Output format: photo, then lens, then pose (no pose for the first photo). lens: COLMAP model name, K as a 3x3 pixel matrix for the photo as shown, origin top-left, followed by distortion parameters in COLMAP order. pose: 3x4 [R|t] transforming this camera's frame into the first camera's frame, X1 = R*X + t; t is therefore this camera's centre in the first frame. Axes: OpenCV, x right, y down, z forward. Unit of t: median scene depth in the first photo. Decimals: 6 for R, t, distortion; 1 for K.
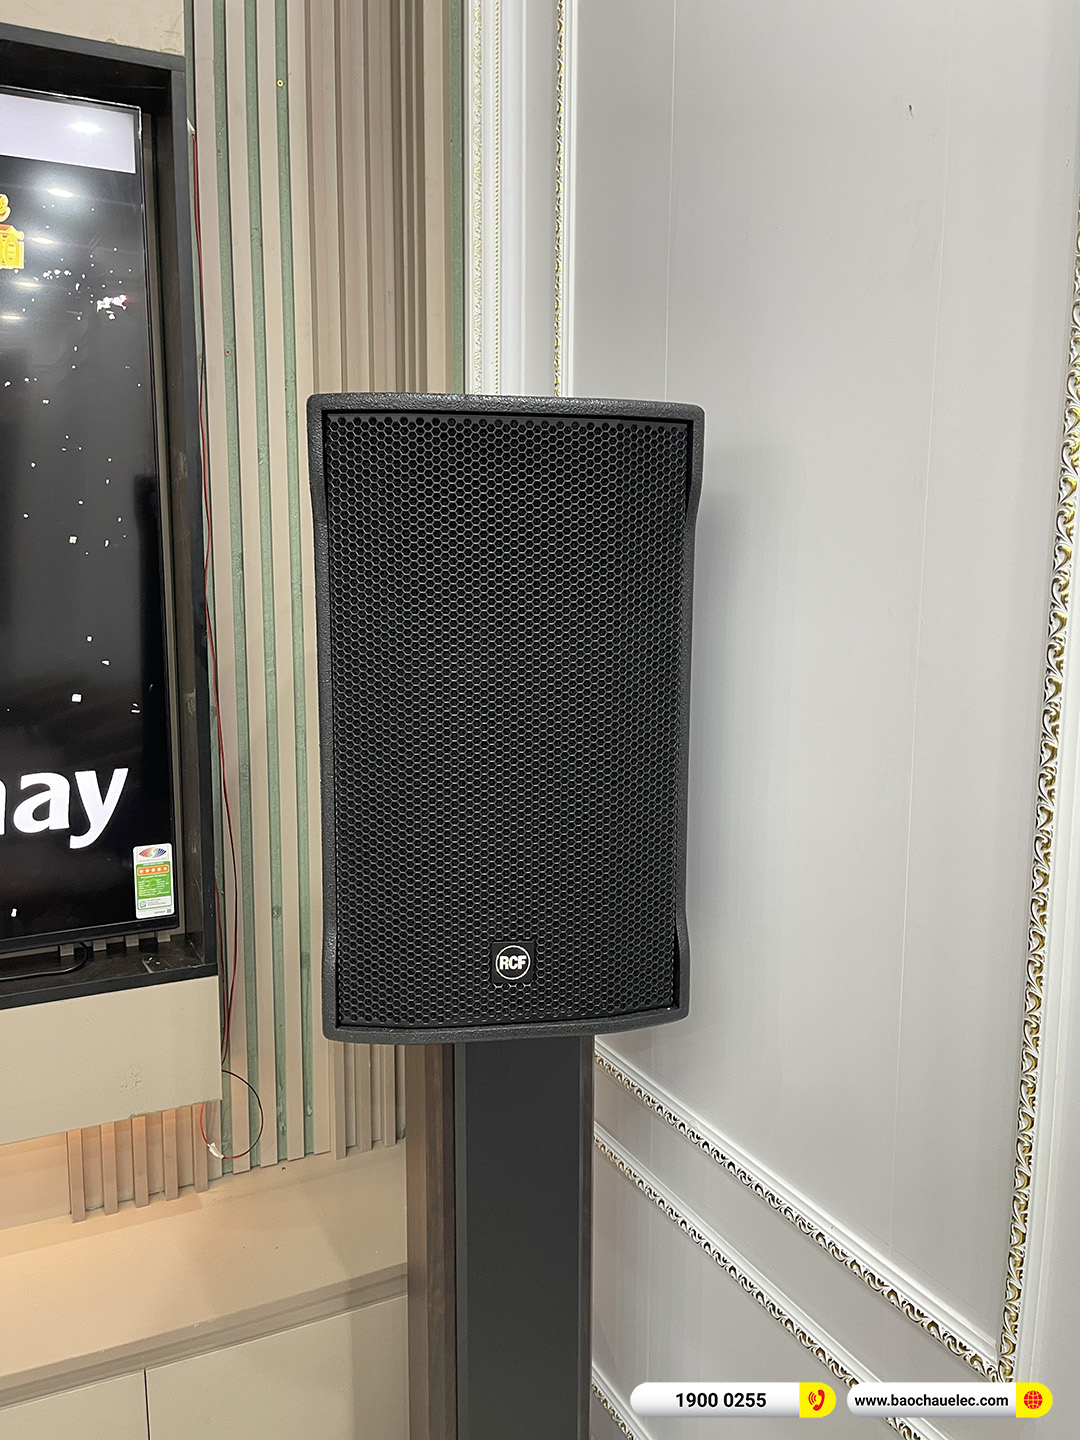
lens RADIAL K [[1093.5, 0, 539.2], [0, 1093.5, 741.4], [0, 0, 1]] dist [0.072700, -0.107944]
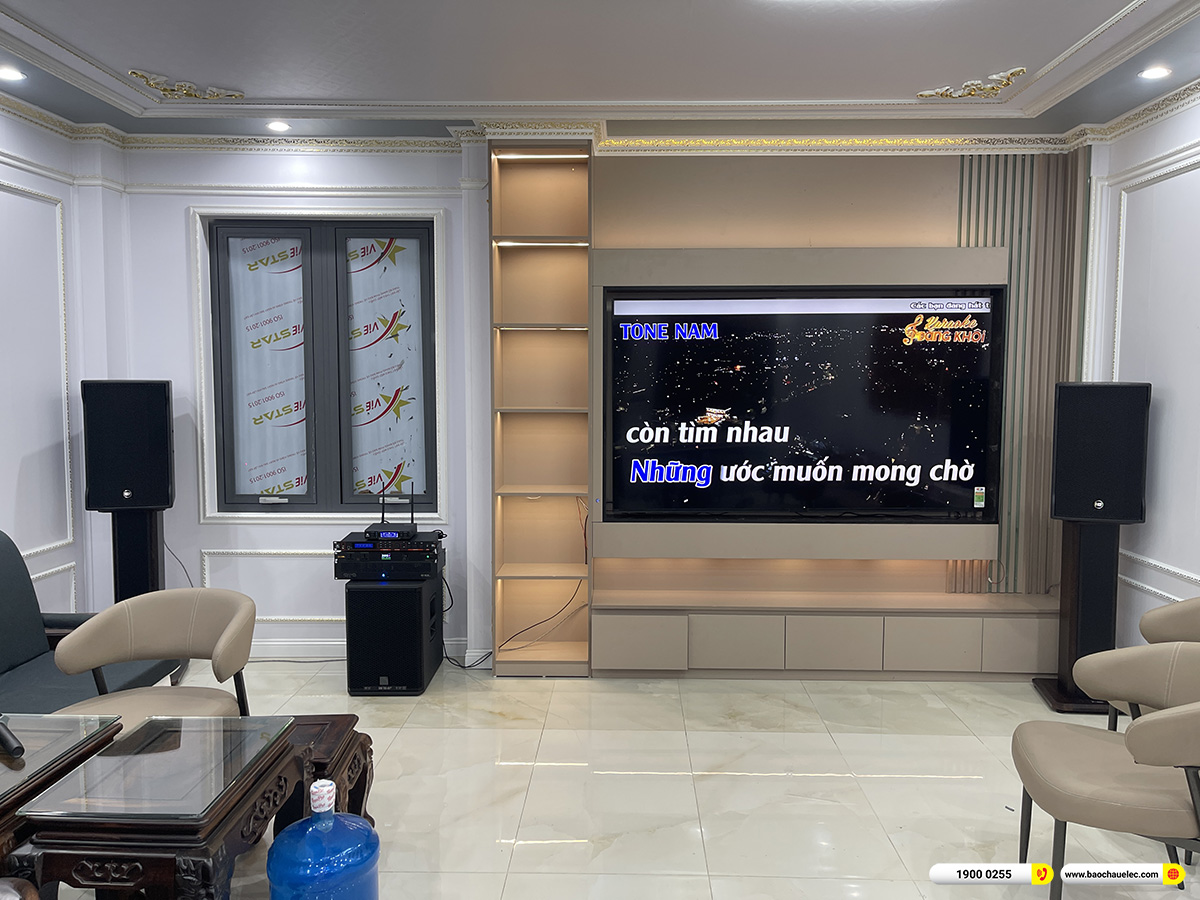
lens RADIAL K [[911.2, 0, 604.4], [0, 911.2, 447.3], [0, 0, 1]] dist [0.072700, -0.107944]
pose [[0.886697, 0.029402, -0.461416, -0.055533], [-0.060302, 0.996806, -0.052364, 0.199111], [0.458402, 0.074255, 0.885637, -2.271304]]
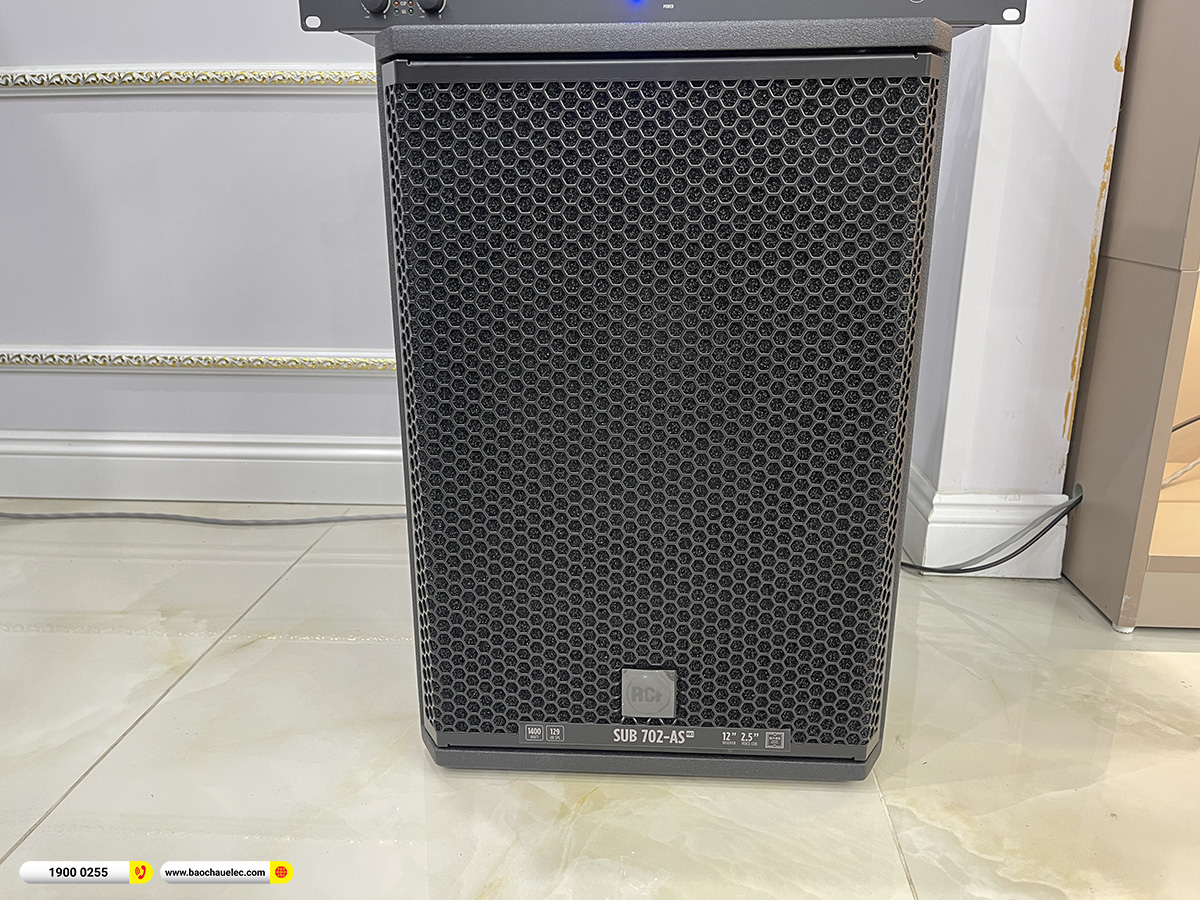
lens RADIAL K [[911.2, 0, 604.4], [0, 911.2, 447.3], [0, 0, 1]] dist [0.072700, -0.107944]
pose [[0.866297, 0.130793, -0.482102, -1.740996], [-0.064067, 0.986234, 0.152440, 0.619366], [0.495404, -0.101172, 0.862751, -0.429193]]
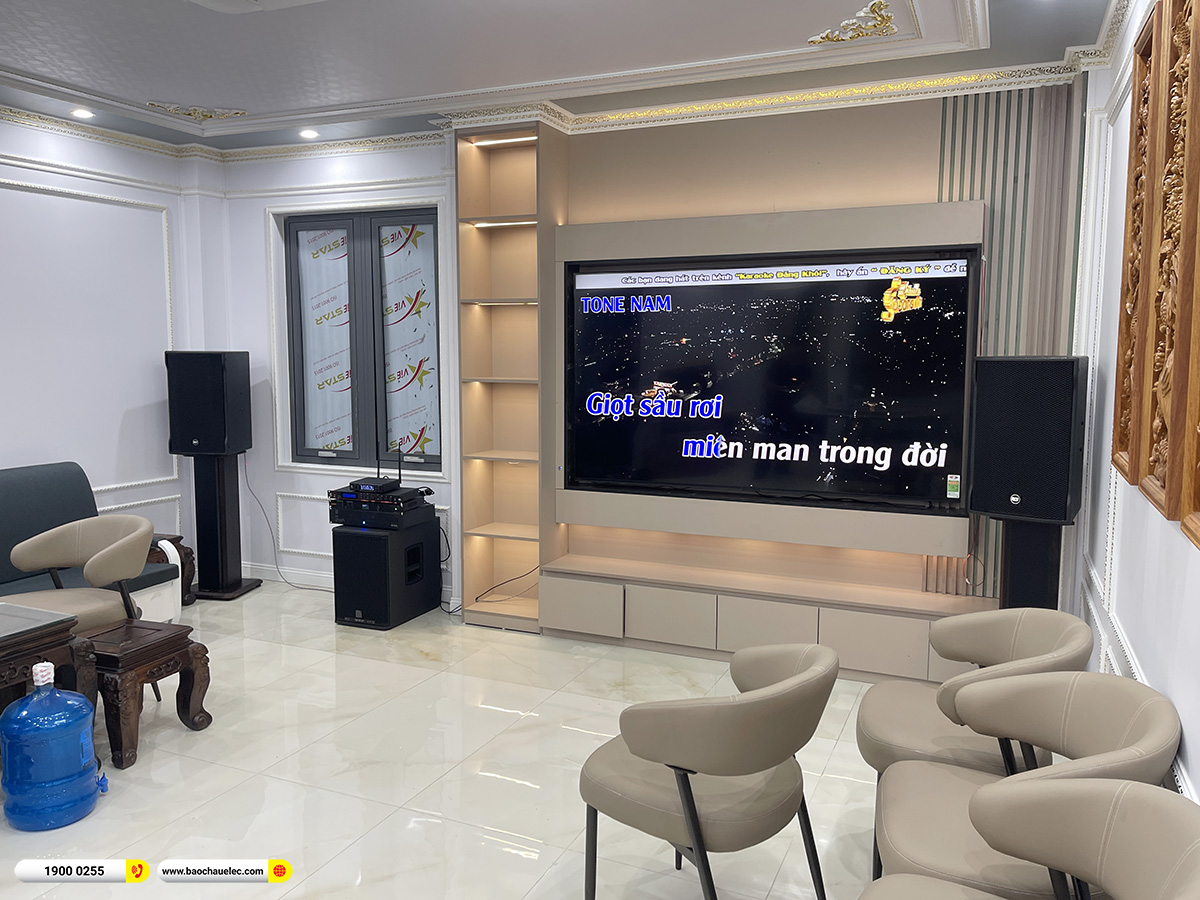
lens RADIAL K [[911.2, 0, 604.4], [0, 911.2, 447.3], [0, 0, 1]] dist [0.072700, -0.107944]
pose [[0.640587, 0.075523, -0.764163, 1.042431], [-0.108153, 0.994105, 0.007586, 0.105178], [0.760231, 0.077787, 0.644979, -1.513291]]
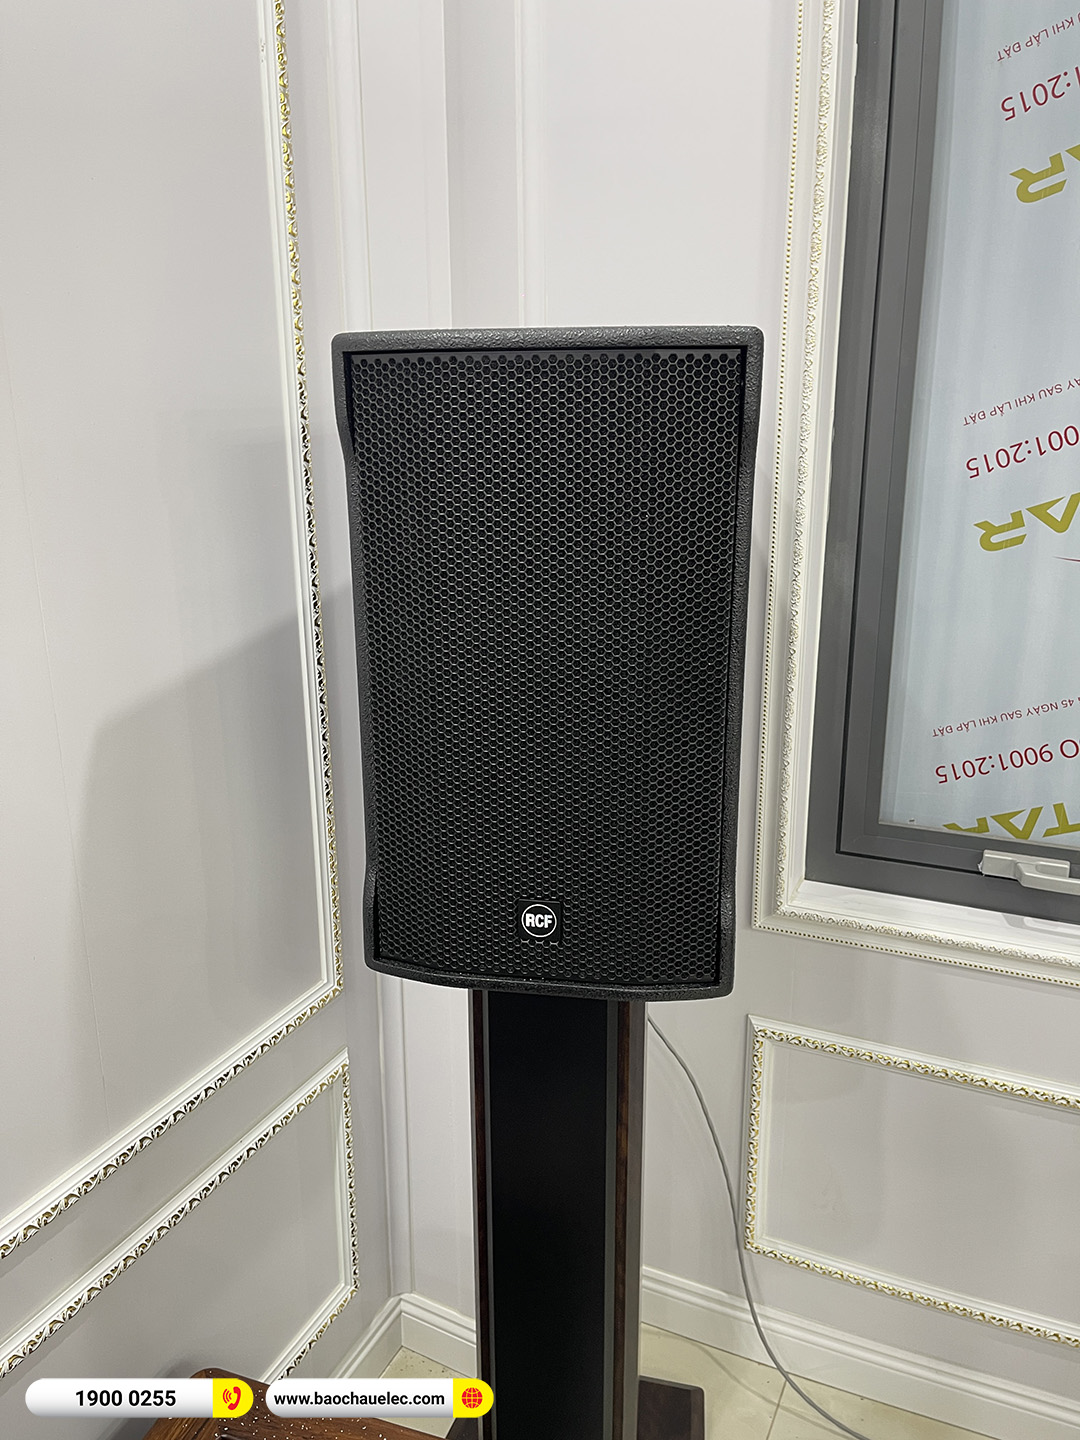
lens RADIAL K [[1093.5, 0, 539.2], [0, 1093.5, 741.4], [0, 0, 1]] dist [0.072700, -0.107944]
pose [[0.634371, 0.195557, -0.747884, -2.147994], [-0.095915, 0.979909, 0.174869, 0.055101], [0.767055, -0.039199, 0.640383, -0.870989]]
